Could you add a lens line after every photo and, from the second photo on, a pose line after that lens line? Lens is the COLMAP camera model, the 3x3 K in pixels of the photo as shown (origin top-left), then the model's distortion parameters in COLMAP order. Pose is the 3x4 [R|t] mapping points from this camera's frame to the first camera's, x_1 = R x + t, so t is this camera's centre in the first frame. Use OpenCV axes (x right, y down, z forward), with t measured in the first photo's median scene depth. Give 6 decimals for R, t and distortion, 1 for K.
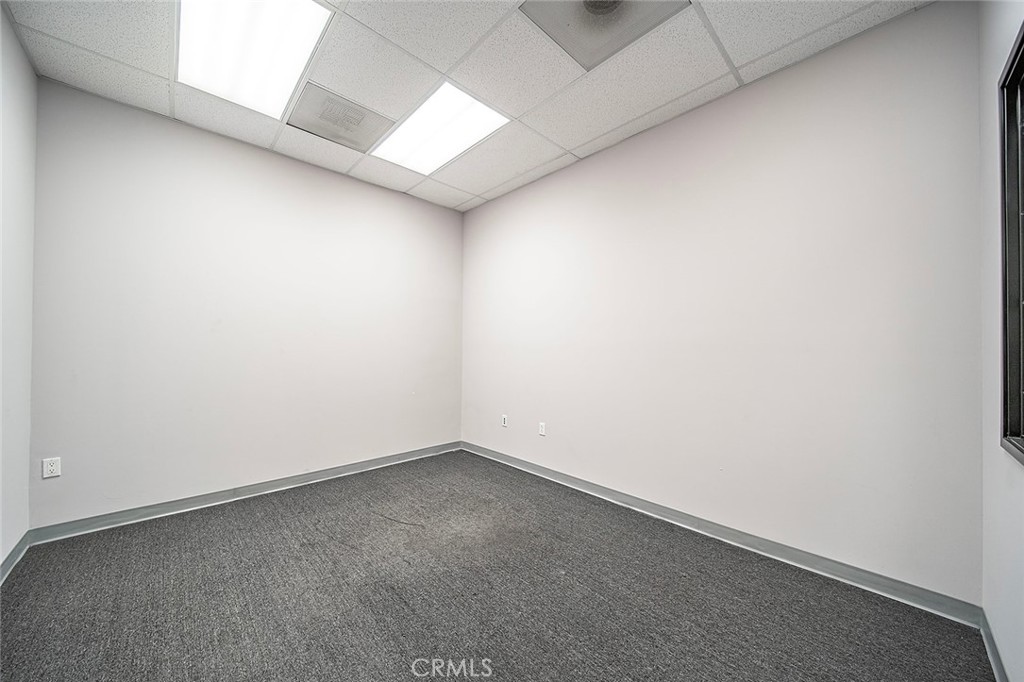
lens RADIAL K [[361.3, 0, 514.8], [0, 361.3, 340.9], [0, 0, 1]] dist [0.000664, -0.001093]
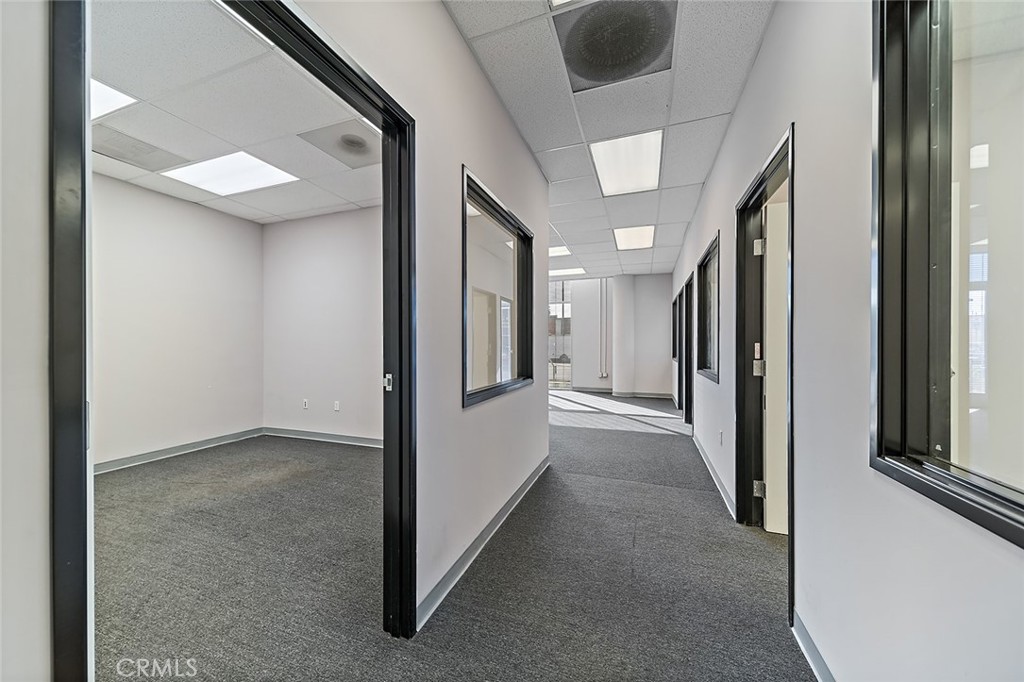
lens RADIAL K [[361.3, 0, 518.8], [0, 361.3, 344.6], [0, 0, 1]] dist [0.000664, -0.001093]
pose [[0.897669, -0.007826, 0.440602, 0.107152], [-0.000597, 0.999820, 0.018975, -0.005510], [-0.440671, -0.017296, 0.897502, -0.531771]]
